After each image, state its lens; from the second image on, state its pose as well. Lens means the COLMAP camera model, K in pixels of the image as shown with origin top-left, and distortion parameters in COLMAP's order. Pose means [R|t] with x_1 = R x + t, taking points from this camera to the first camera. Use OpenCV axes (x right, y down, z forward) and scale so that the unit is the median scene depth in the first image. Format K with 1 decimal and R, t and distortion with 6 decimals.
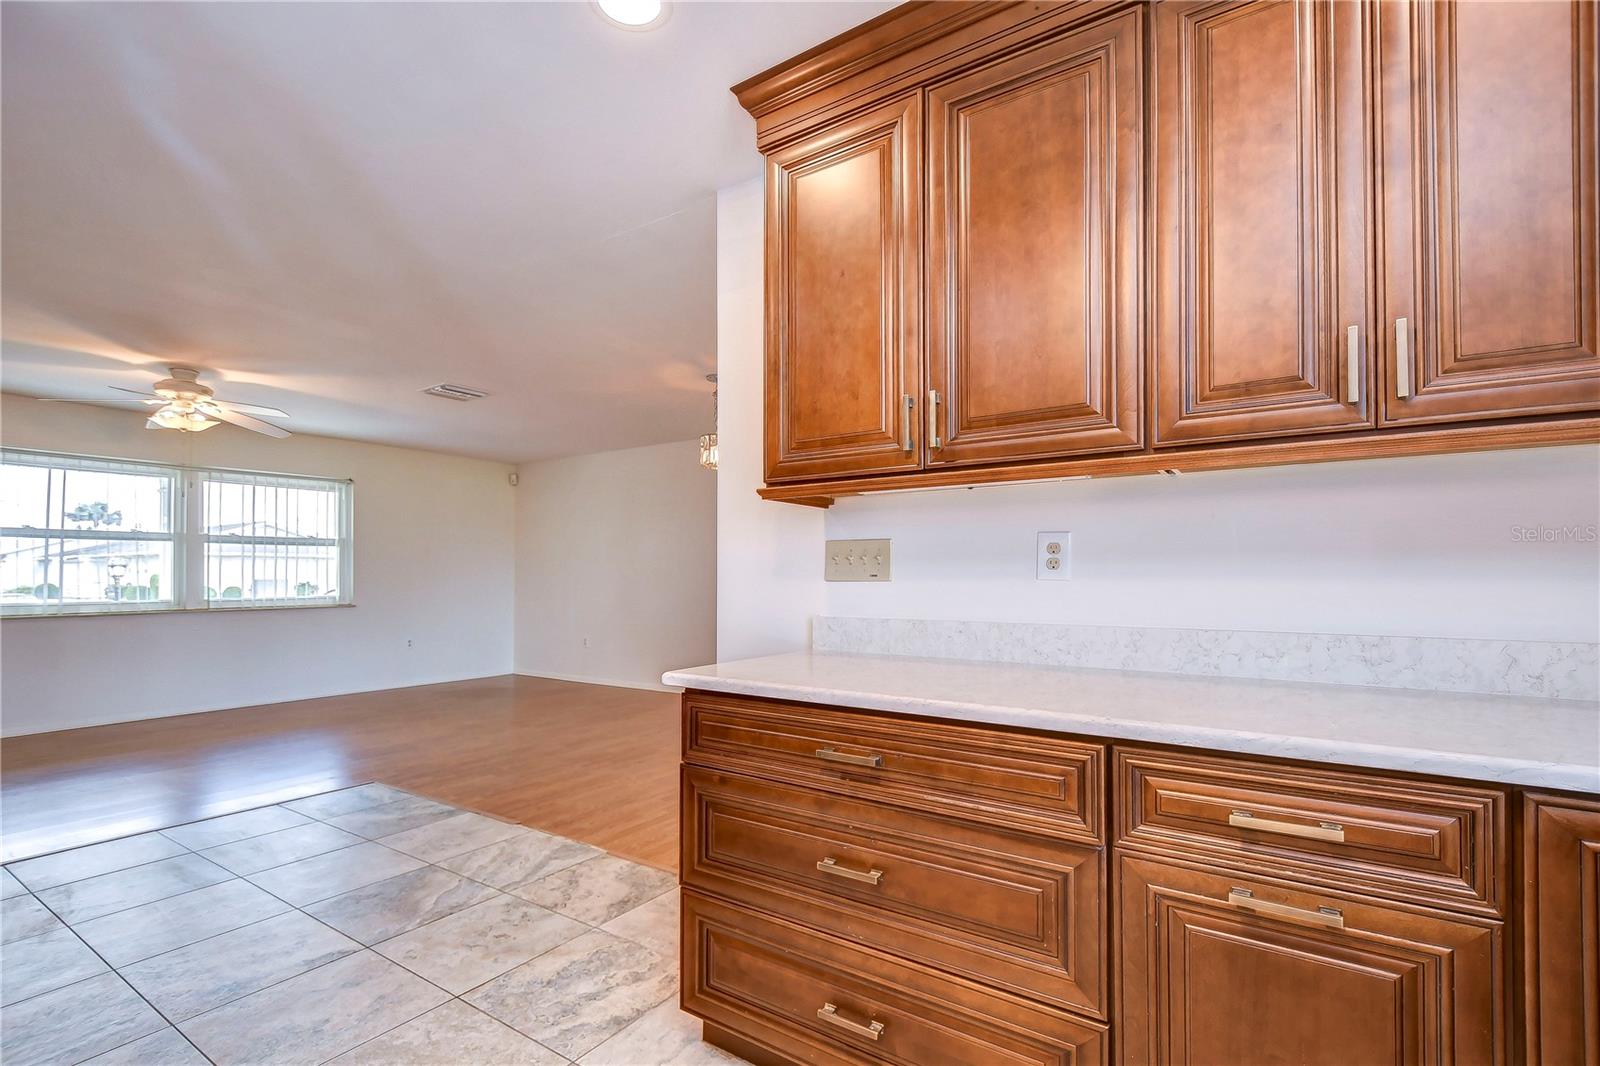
lens RADIAL K [[685.9, 0, 801.2], [0, 685.9, 564.8], [0, 0, 1]] dist [-0.028889, 0.000120]
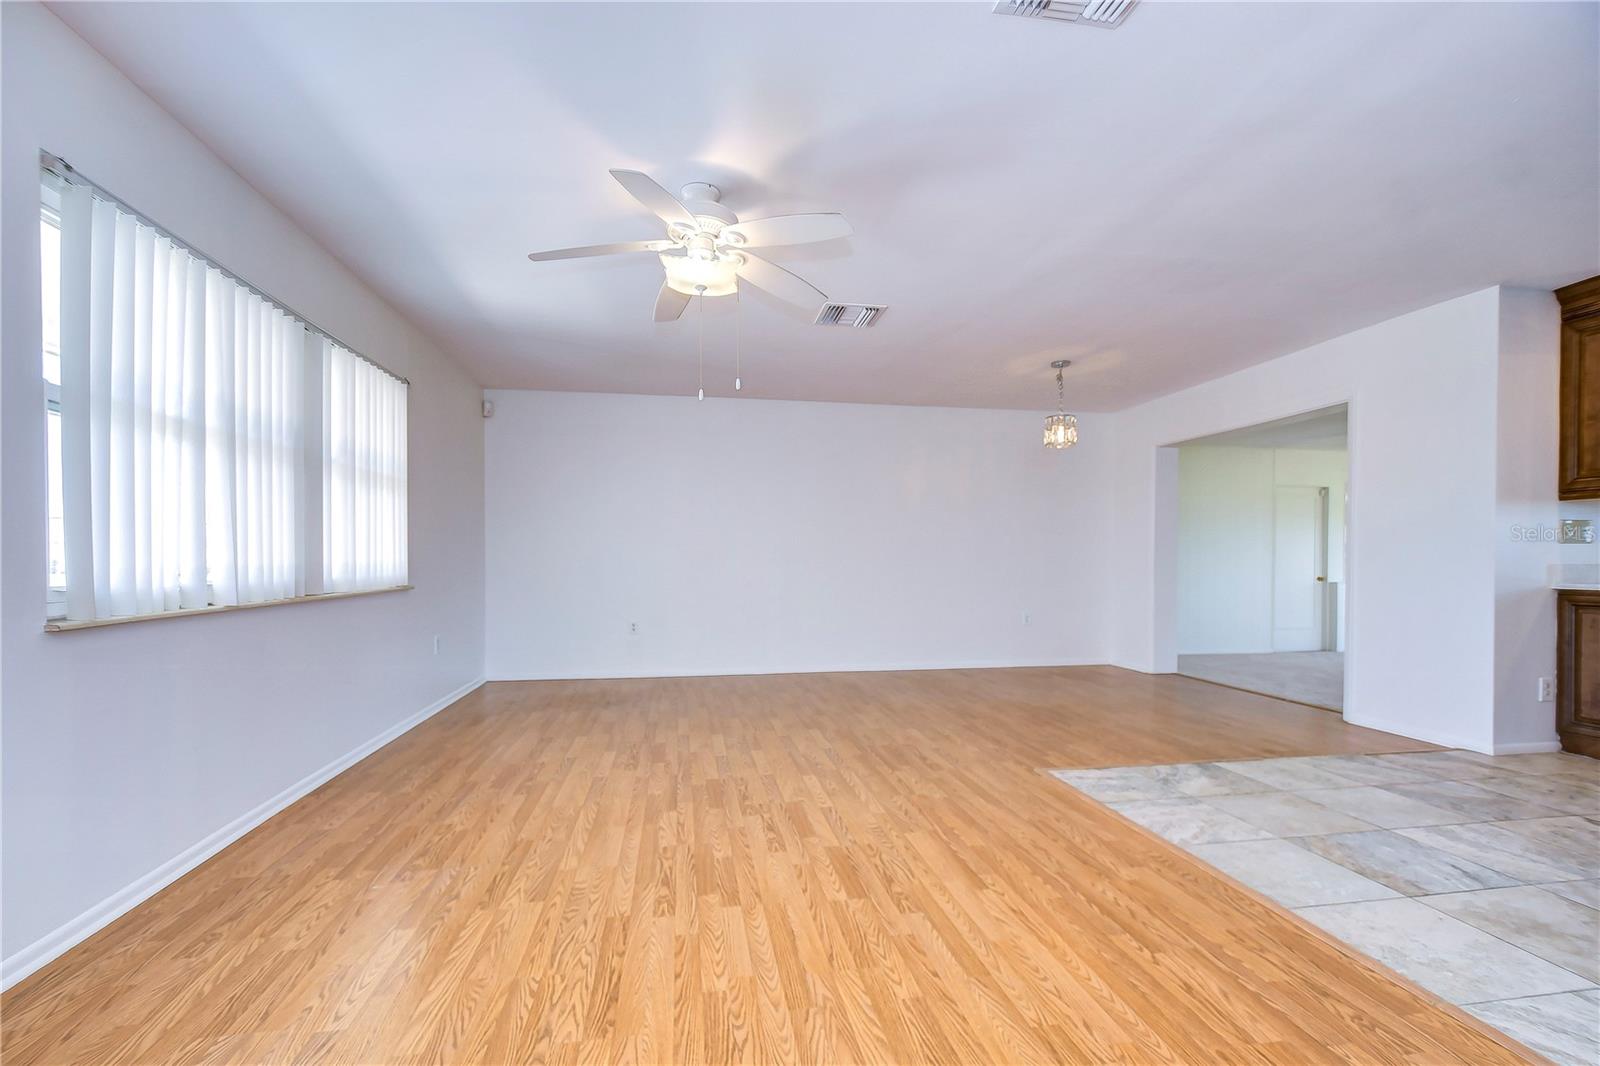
lens RADIAL K [[710.8, 0, 828.6], [0, 710.8, 529.6], [0, 0, 1]] dist [0.053157, -0.000340]
pose [[0.742041, 0.029581, 0.669701, -0.997510], [-0.013693, 0.999486, -0.028975, 0.026030], [-0.670214, 0.012330, 0.742065, 0.329521]]
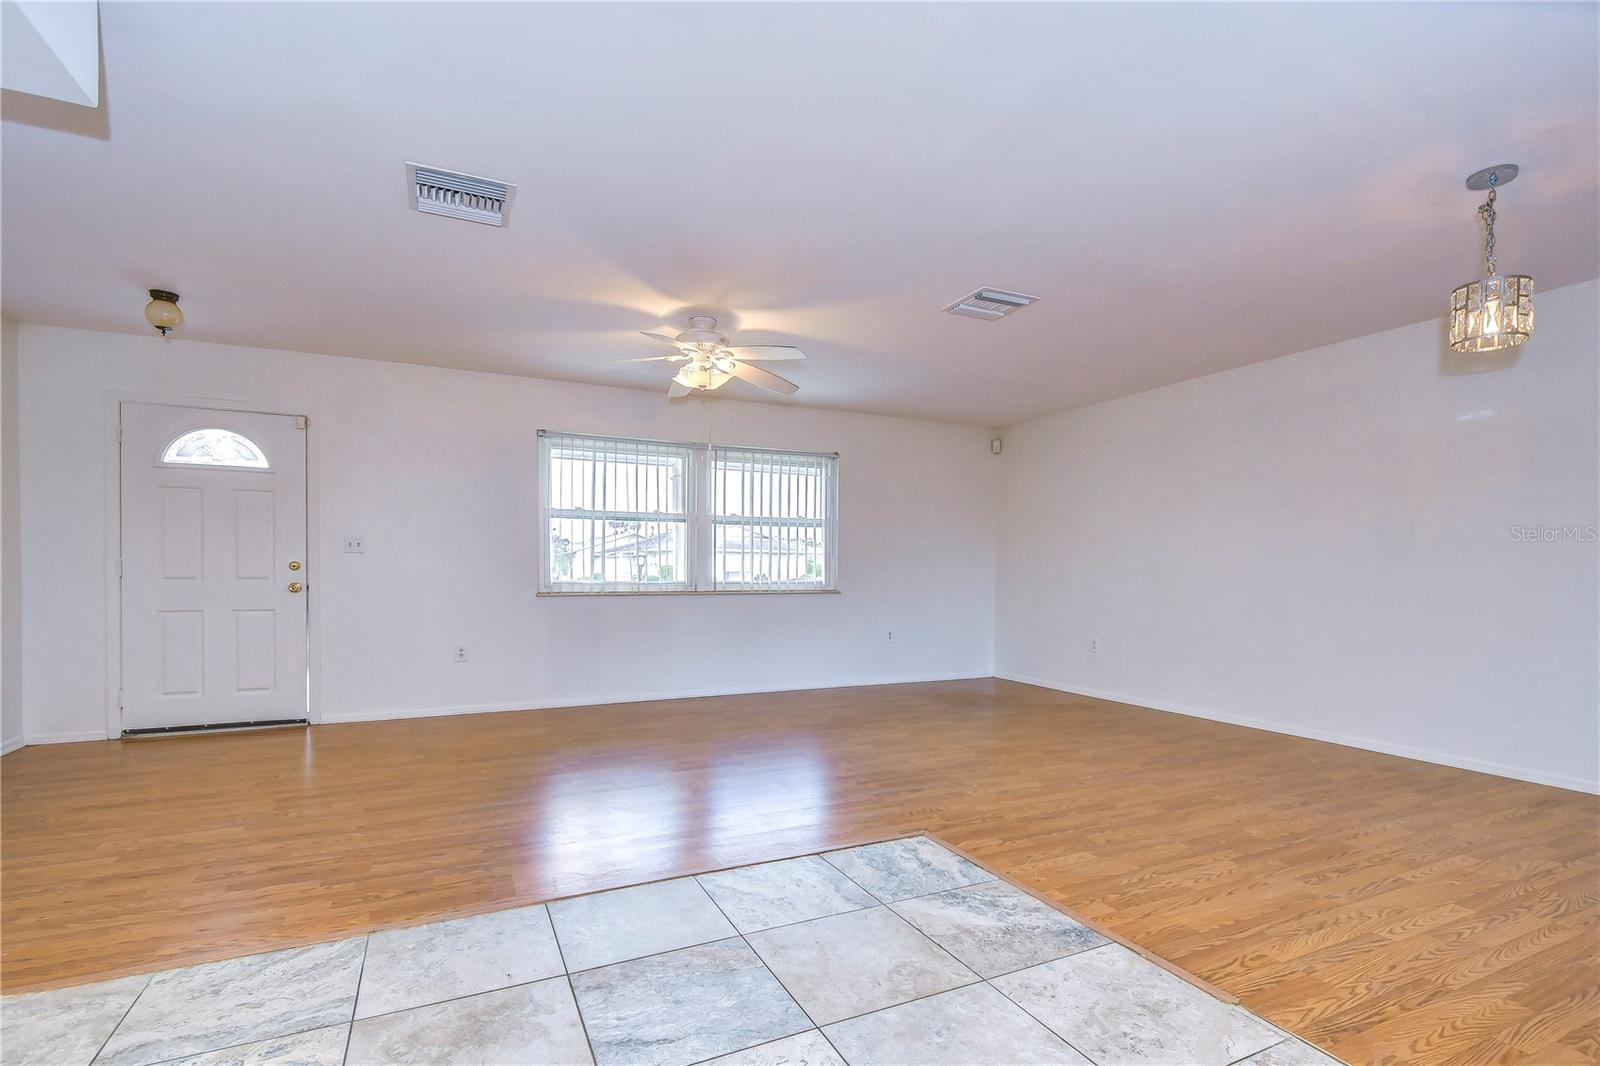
lens RADIAL K [[689.6, 0, 812.3], [0, 689.6, 567.0], [0, 0, 1]] dist [0.001306, -0.000032]
pose [[0.853471, 0.003910, -0.521125, -0.237659], [0.000260, 0.999969, 0.007929, 0.022638], [0.521140, -0.006902, 0.853443, 0.214257]]
